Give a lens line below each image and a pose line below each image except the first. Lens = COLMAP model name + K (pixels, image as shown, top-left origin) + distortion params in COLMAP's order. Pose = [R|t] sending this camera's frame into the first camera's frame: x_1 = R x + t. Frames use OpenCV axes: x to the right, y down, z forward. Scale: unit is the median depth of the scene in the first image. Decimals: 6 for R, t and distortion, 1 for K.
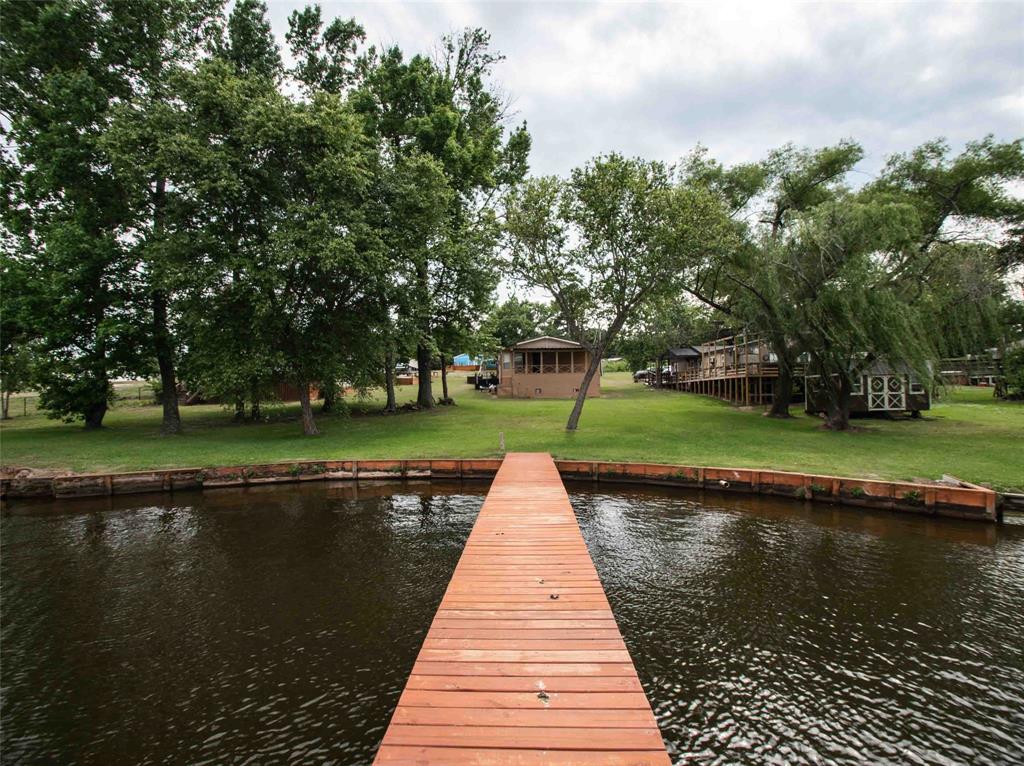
lens RADIAL K [[510.8, 0, 497.8], [0, 510.8, 392.1], [0, 0, 1]] dist [-0.016951, -0.003427]
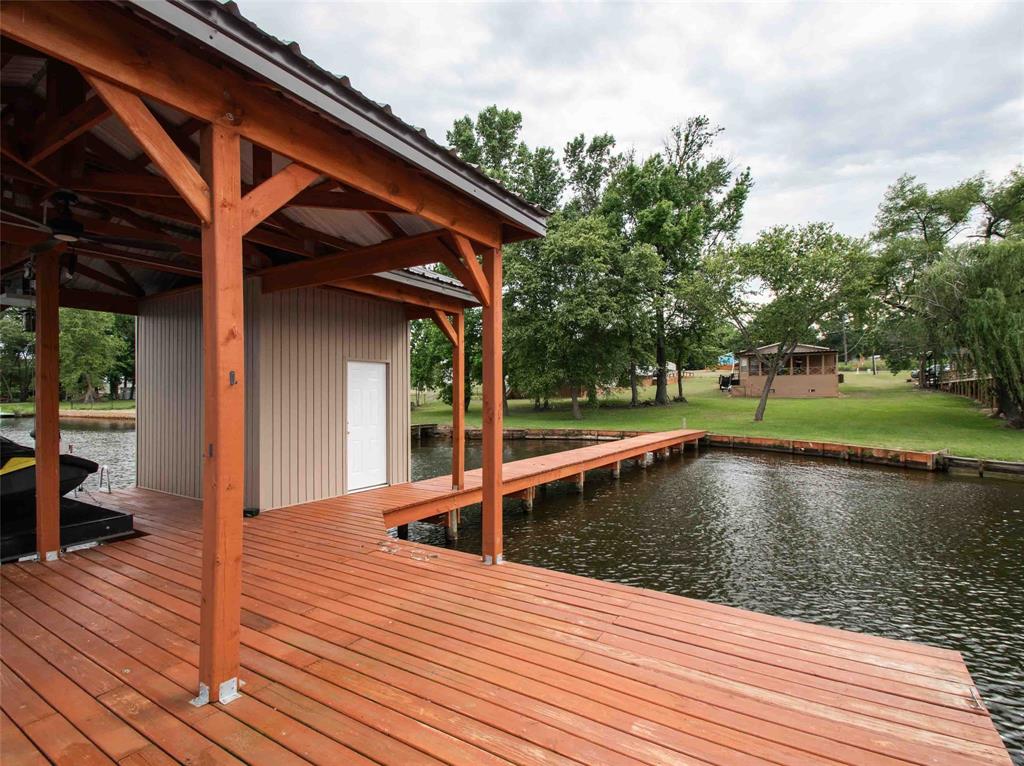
lens RADIAL K [[510.8, 0, 509.2], [0, 510.8, 387.3], [0, 0, 1]] dist [-0.016951, -0.003427]
pose [[0.872029, -0.000129, -0.489454, 0.193714], [-0.002467, 0.999986, -0.004660, -0.006864], [0.489448, 0.005271, 0.872017, -0.428298]]
